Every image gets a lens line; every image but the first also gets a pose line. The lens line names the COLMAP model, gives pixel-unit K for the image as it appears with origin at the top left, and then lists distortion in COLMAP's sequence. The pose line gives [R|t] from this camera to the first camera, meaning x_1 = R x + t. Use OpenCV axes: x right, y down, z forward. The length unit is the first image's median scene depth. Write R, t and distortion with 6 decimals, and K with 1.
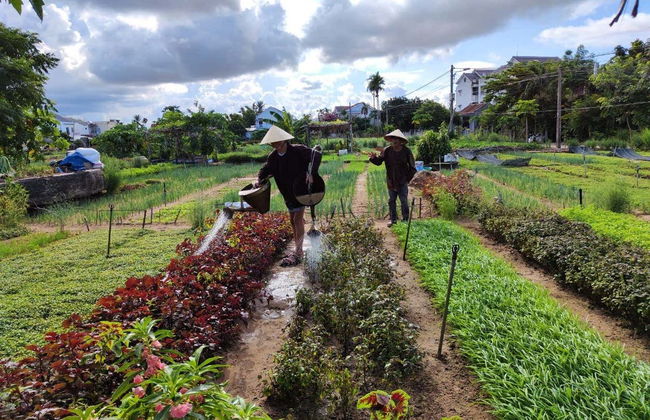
lens RADIAL K [[515.3, 0, 325.0], [0, 515.3, 210.0], [0, 0, 1]] dist [0.000764, 0.000957]
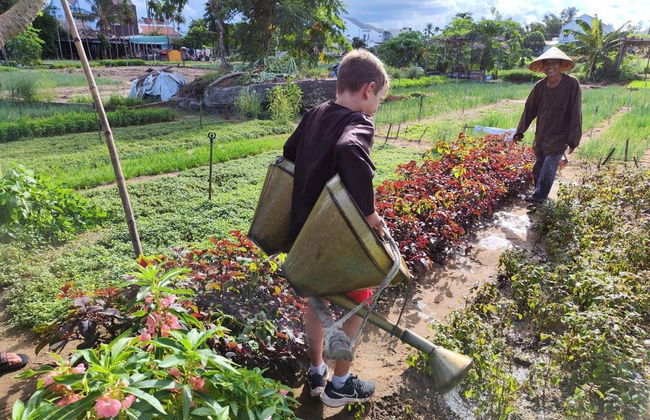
lens RADIAL K [[515.3, 0, 325.0], [0, 515.3, 210.0], [0, 0, 1]] dist [0.000764, 0.000957]
pose [[0.820593, 0.211791, -0.530822, 0.061277], [-0.129071, 0.973482, 0.188876, -0.005660], [0.556748, -0.086477, 0.826168, 0.103987]]
